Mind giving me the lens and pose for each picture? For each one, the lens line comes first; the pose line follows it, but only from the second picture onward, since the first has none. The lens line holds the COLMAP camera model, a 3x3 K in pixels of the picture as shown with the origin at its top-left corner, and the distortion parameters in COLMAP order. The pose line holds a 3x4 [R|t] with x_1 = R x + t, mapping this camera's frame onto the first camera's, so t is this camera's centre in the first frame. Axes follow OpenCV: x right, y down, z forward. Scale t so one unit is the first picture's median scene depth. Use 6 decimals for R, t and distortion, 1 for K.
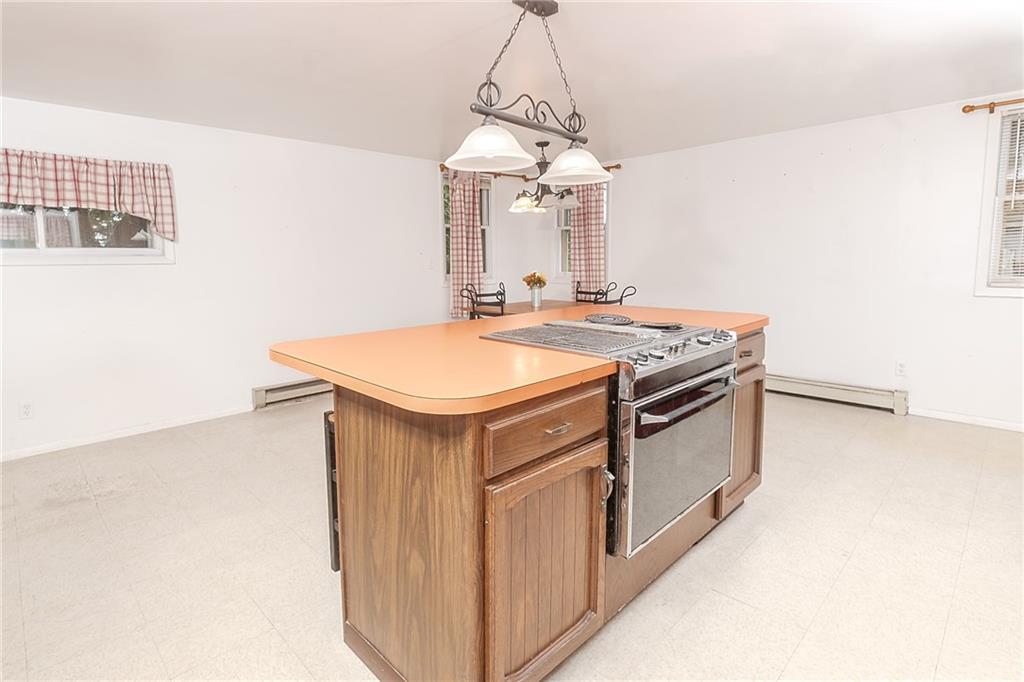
lens RADIAL K [[492.2, 0, 496.5], [0, 492.2, 323.1], [0, 0, 1]] dist [-0.002295, -0.000471]
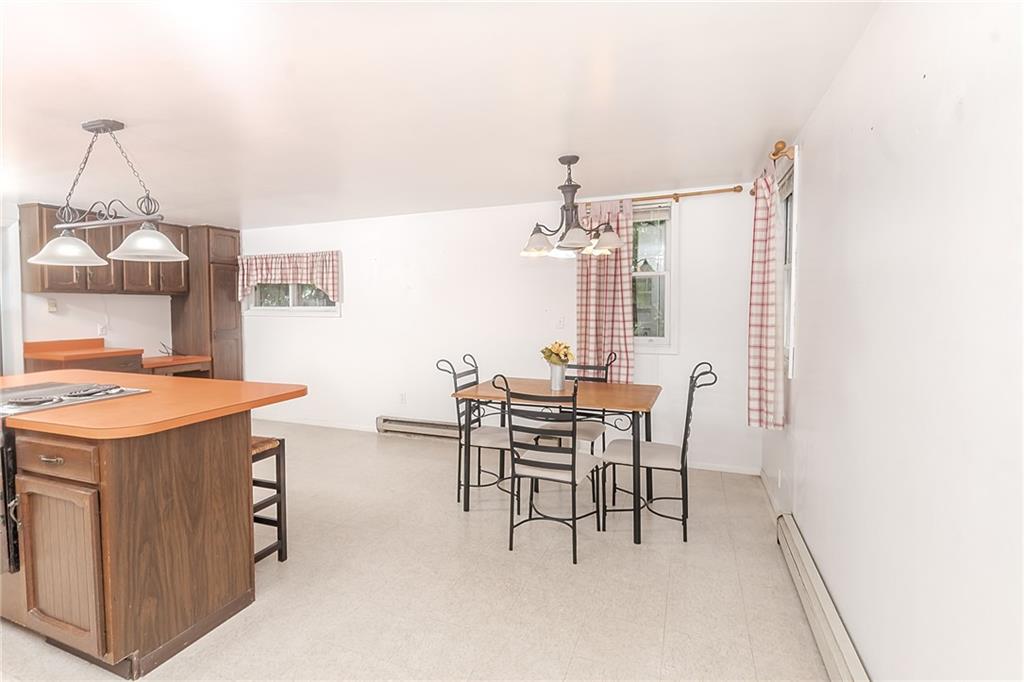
lens RADIAL K [[492.2, 0, 496.5], [0, 492.2, 323.1], [0, 0, 1]] dist [-0.002295, -0.000471]
pose [[0.417355, 0.043772, -0.907689, 0.707395], [-0.120577, 0.992675, -0.007570, -0.119504], [0.900709, 0.112606, 0.419576, 0.656345]]
